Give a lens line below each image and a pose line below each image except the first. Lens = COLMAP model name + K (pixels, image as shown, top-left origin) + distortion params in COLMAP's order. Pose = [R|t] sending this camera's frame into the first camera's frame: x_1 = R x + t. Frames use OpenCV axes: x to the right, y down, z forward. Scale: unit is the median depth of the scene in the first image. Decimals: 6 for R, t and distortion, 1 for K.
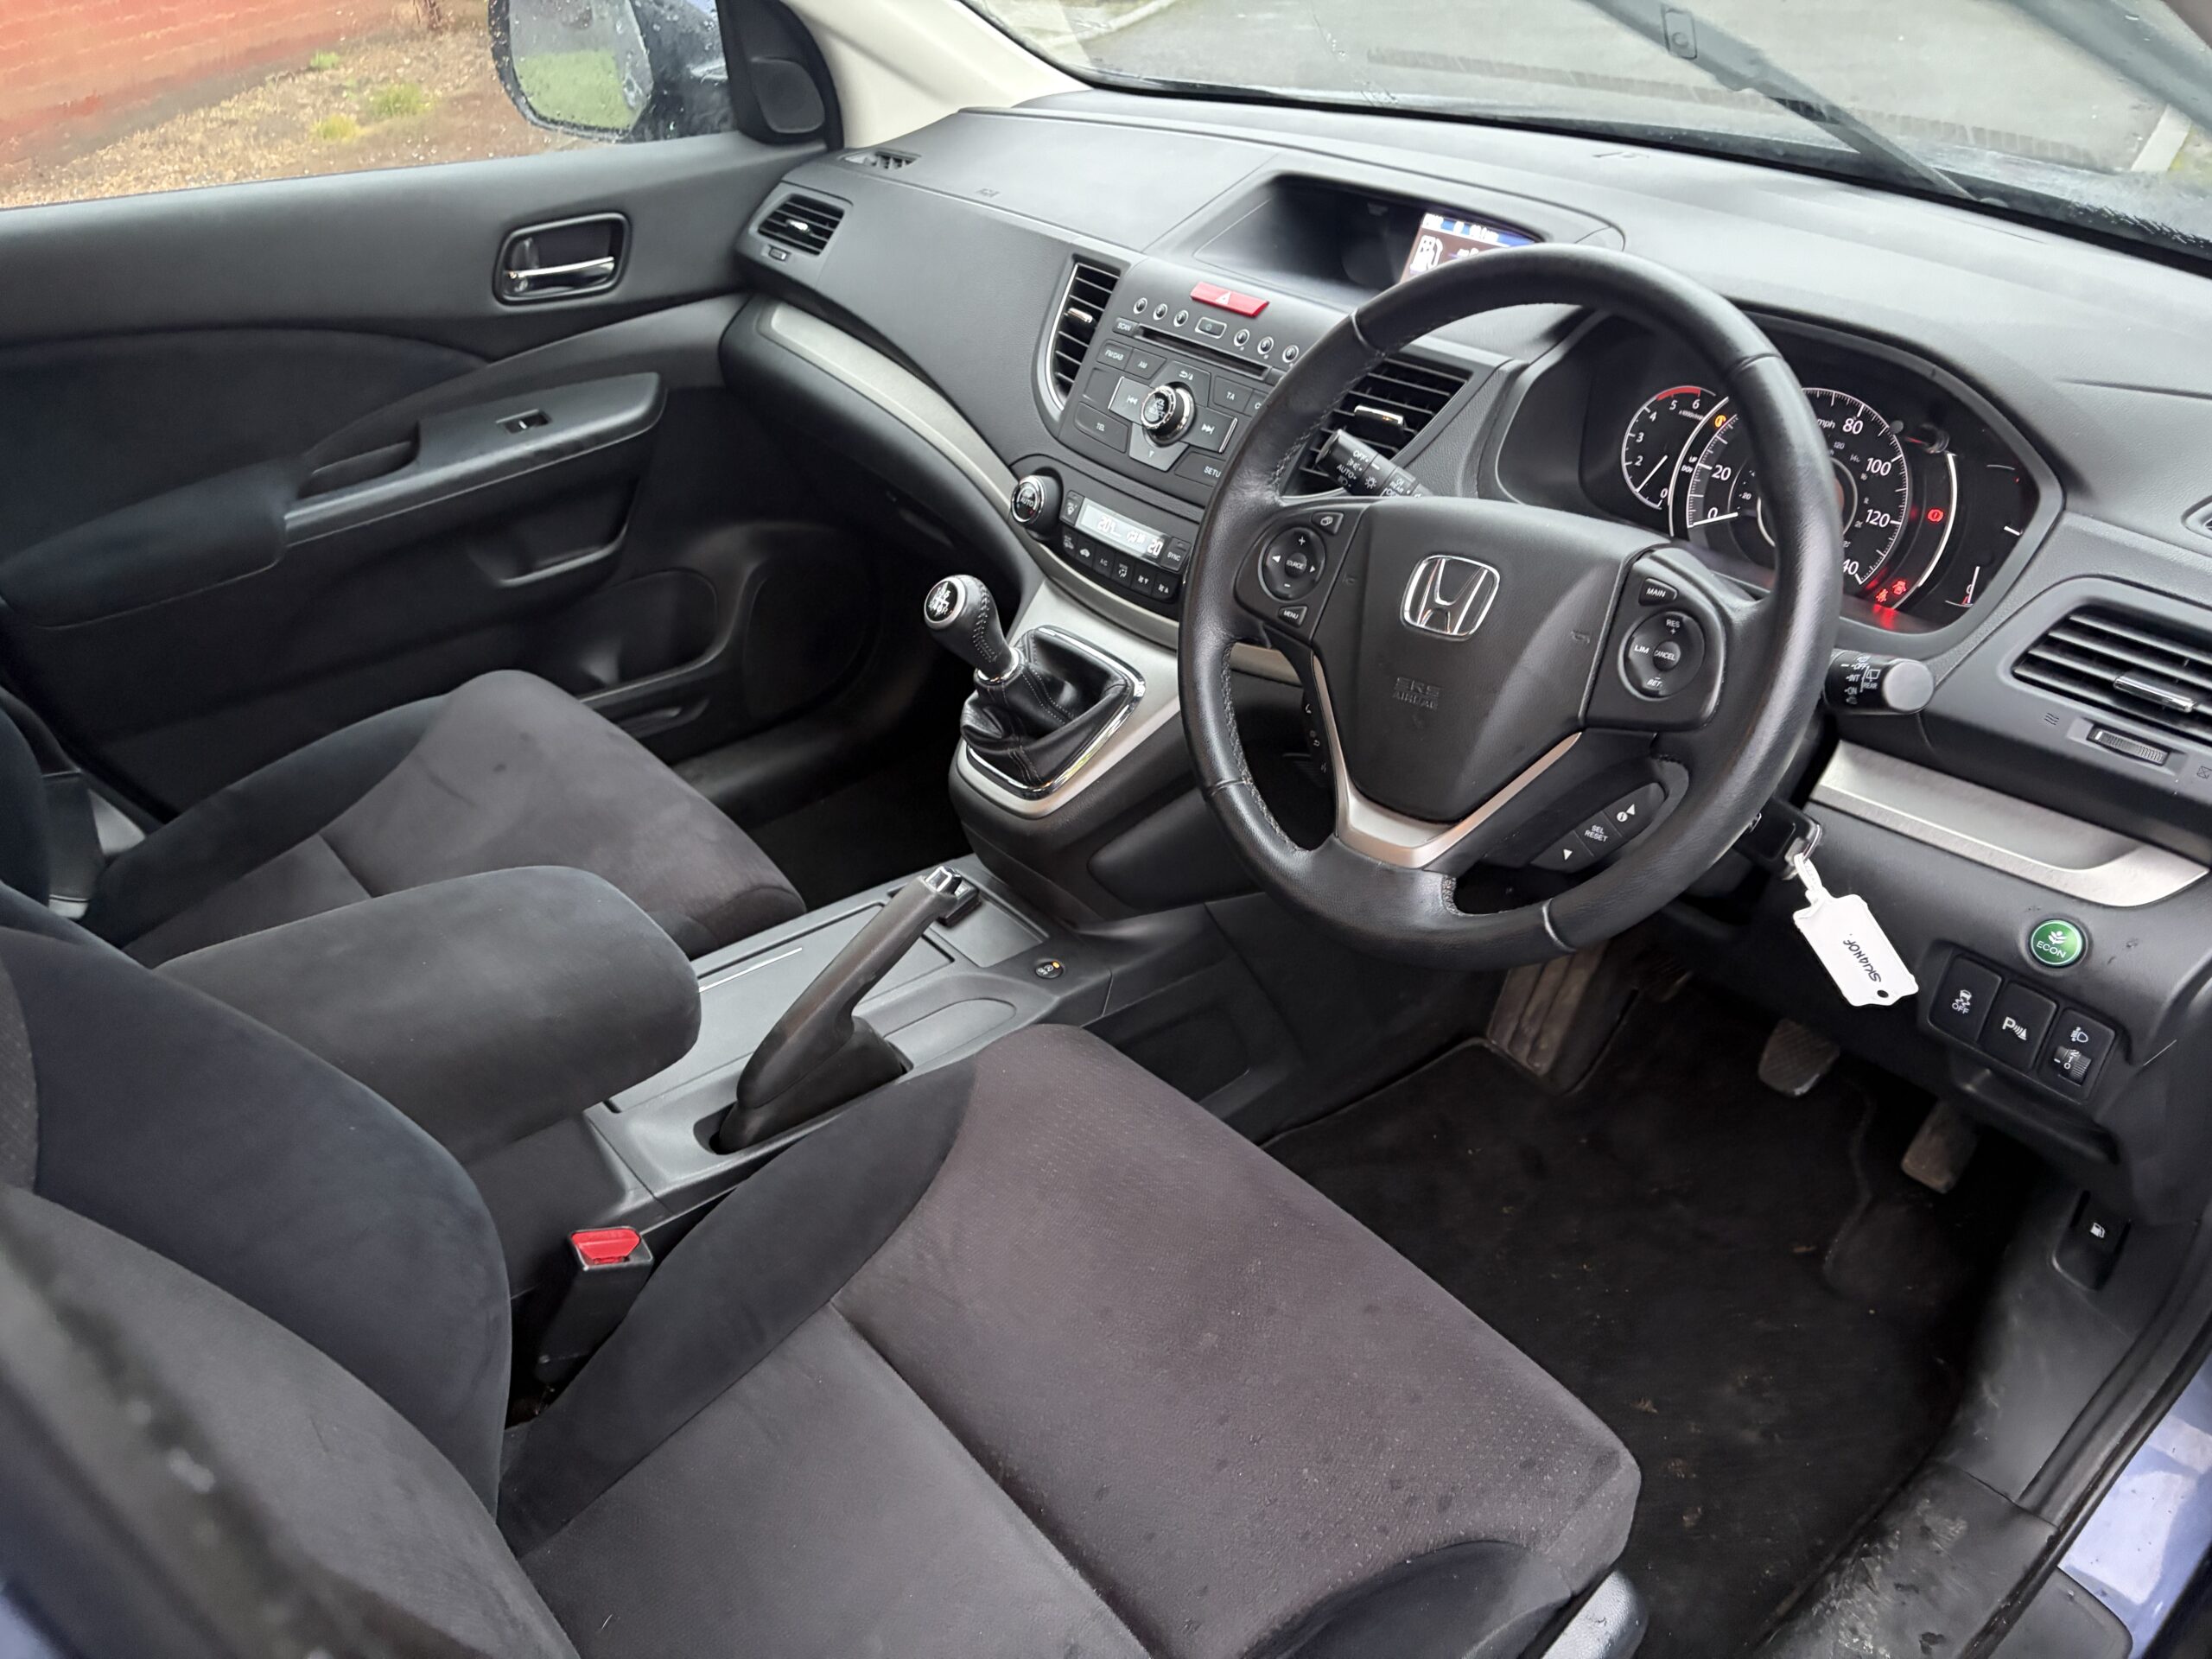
lens RADIAL K [[1679.4, 0, 1106.0], [0, 1679.4, 829.5], [0, 0, 1]] dist [0.024422, -0.000287]
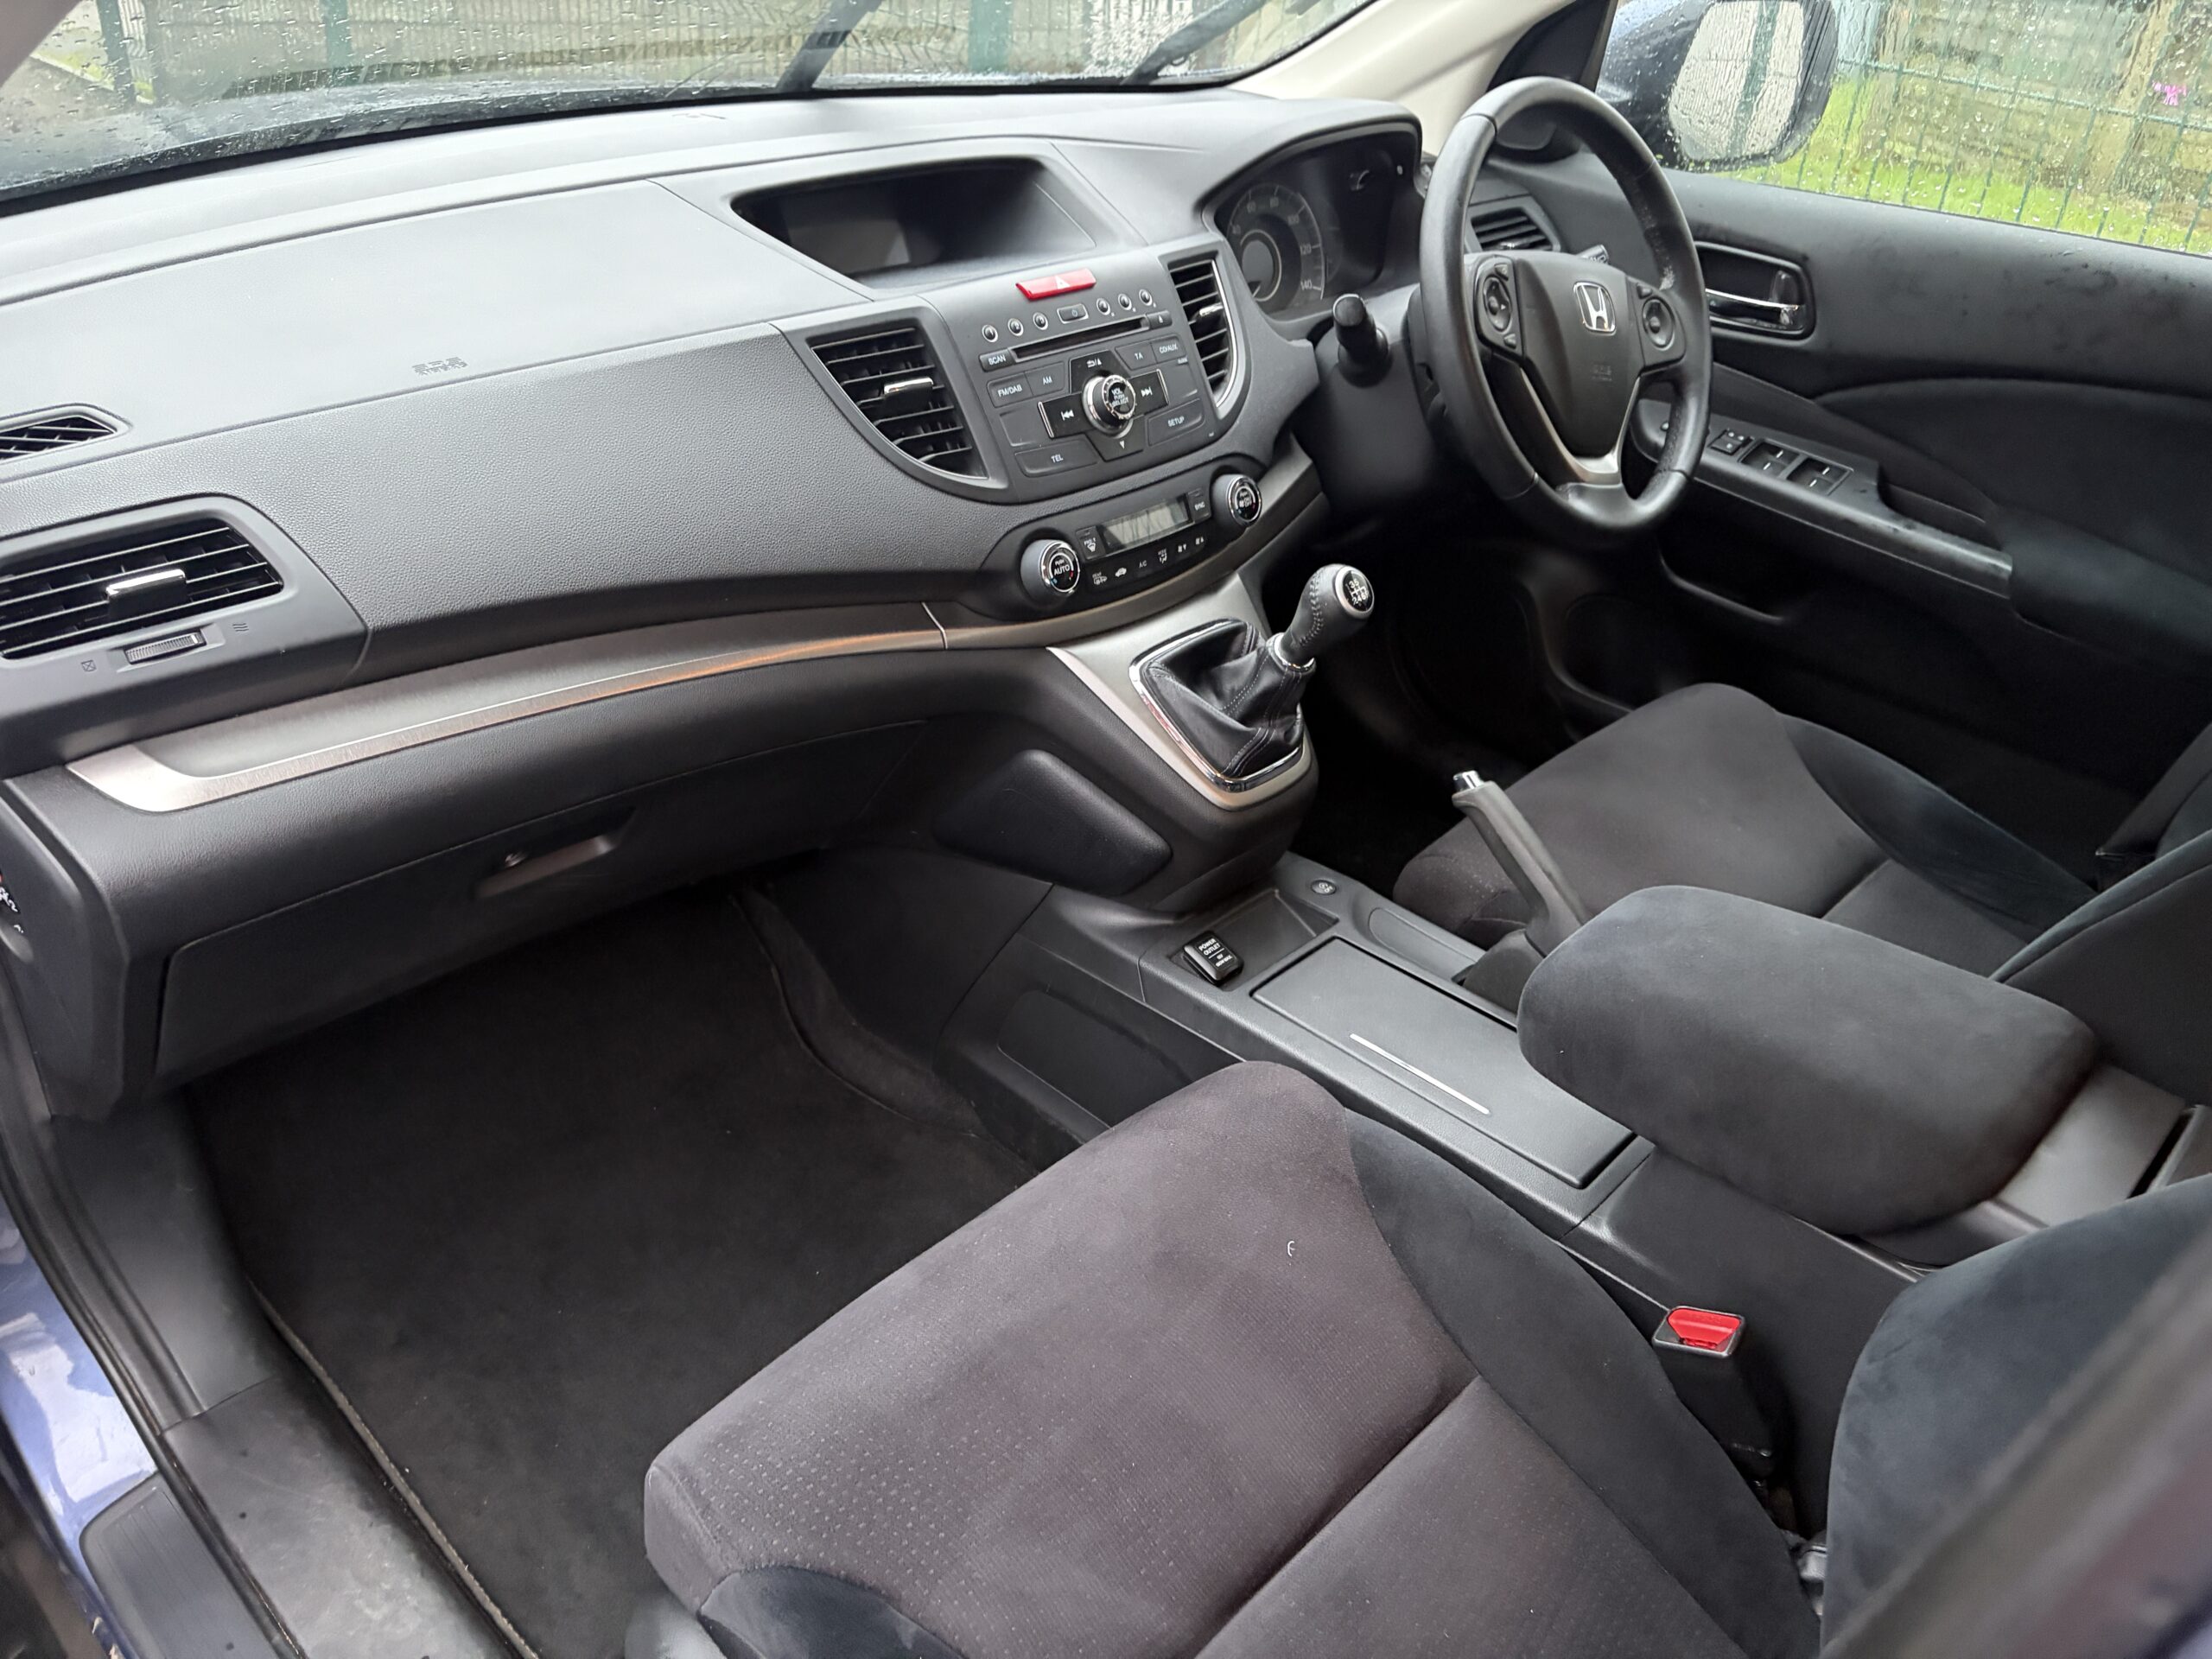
lens RADIAL K [[1679.4, 0, 1106.0], [0, 1679.4, 829.5], [0, 0, 1]] dist [0.024422, -0.000287]
pose [[-0.105424, -0.533431, 0.839248, -1.007870], [0.493046, 0.704875, 0.509958, -0.625256], [-0.863592, 0.467550, 0.188695, 1.013780]]
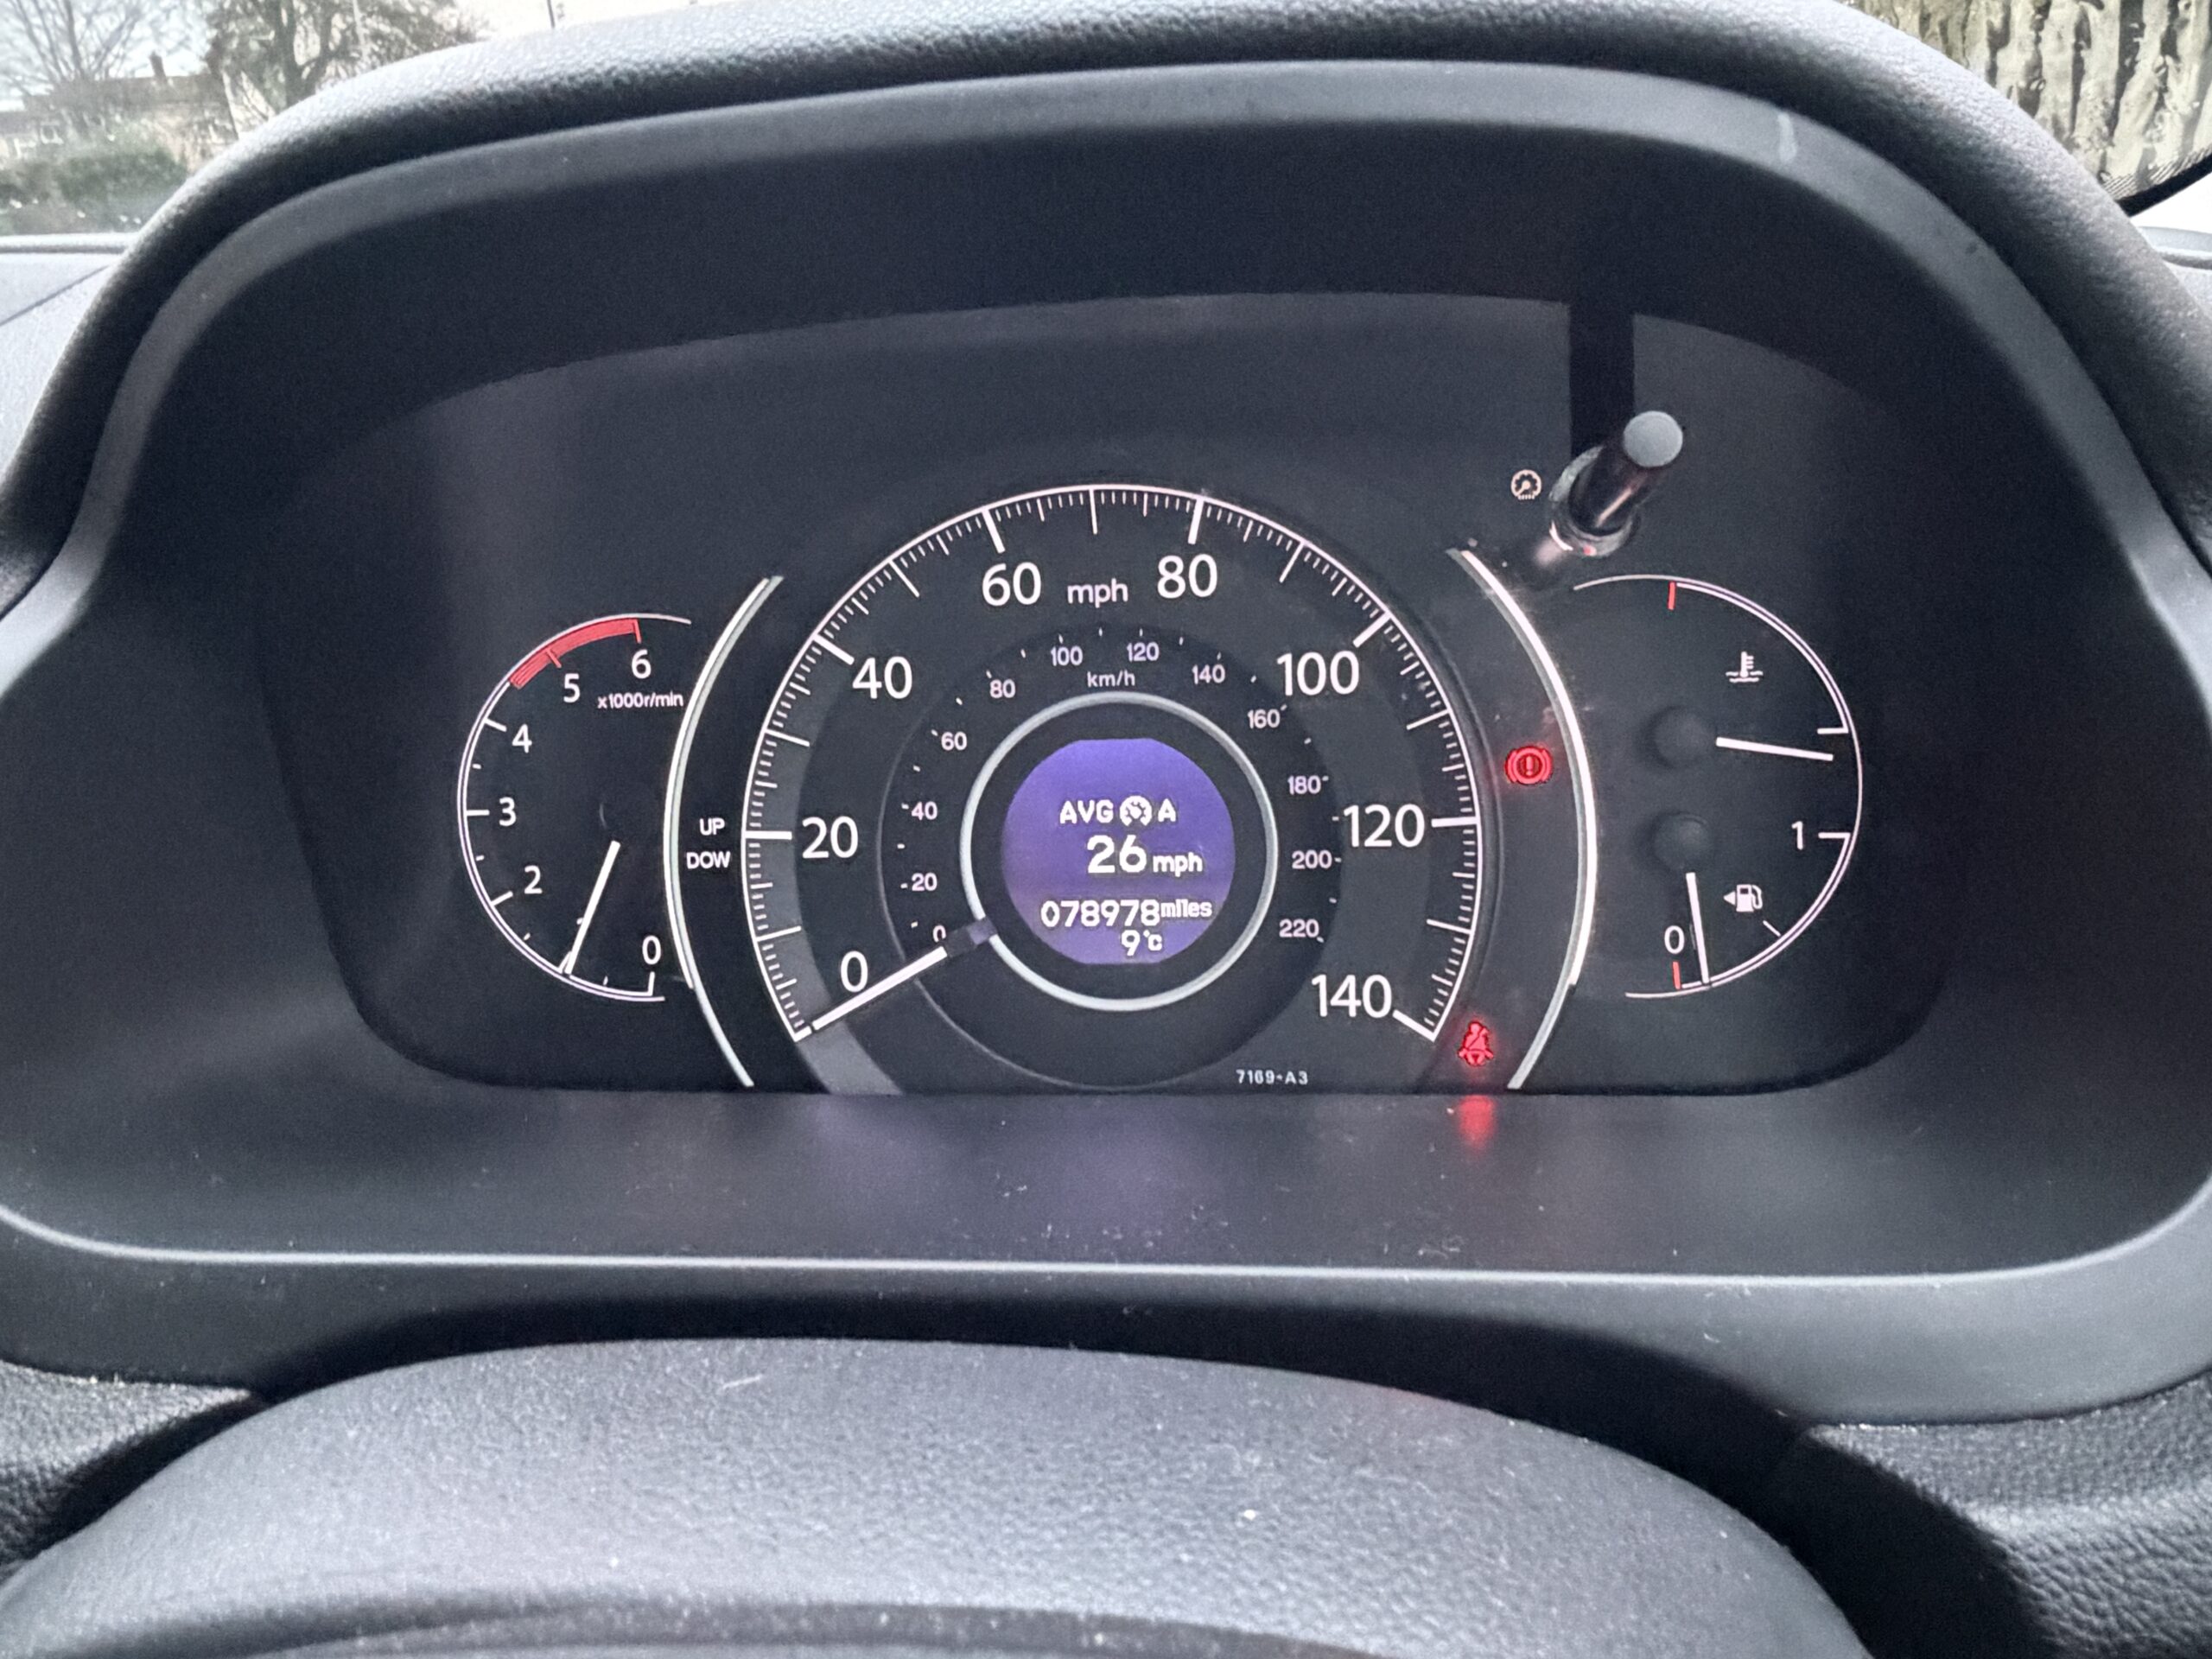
lens RADIAL K [[1700.0, 0, 1070.1], [0, 1700.0, 817.1], [0, 0, 1]] dist [0.057709, 0.002715]
pose [[0.747100, -0.286184, 0.599950, 0.211520], [0.413030, 0.907049, -0.081659, -0.168386], [-0.520815, 0.308805, 0.795859, 0.718267]]
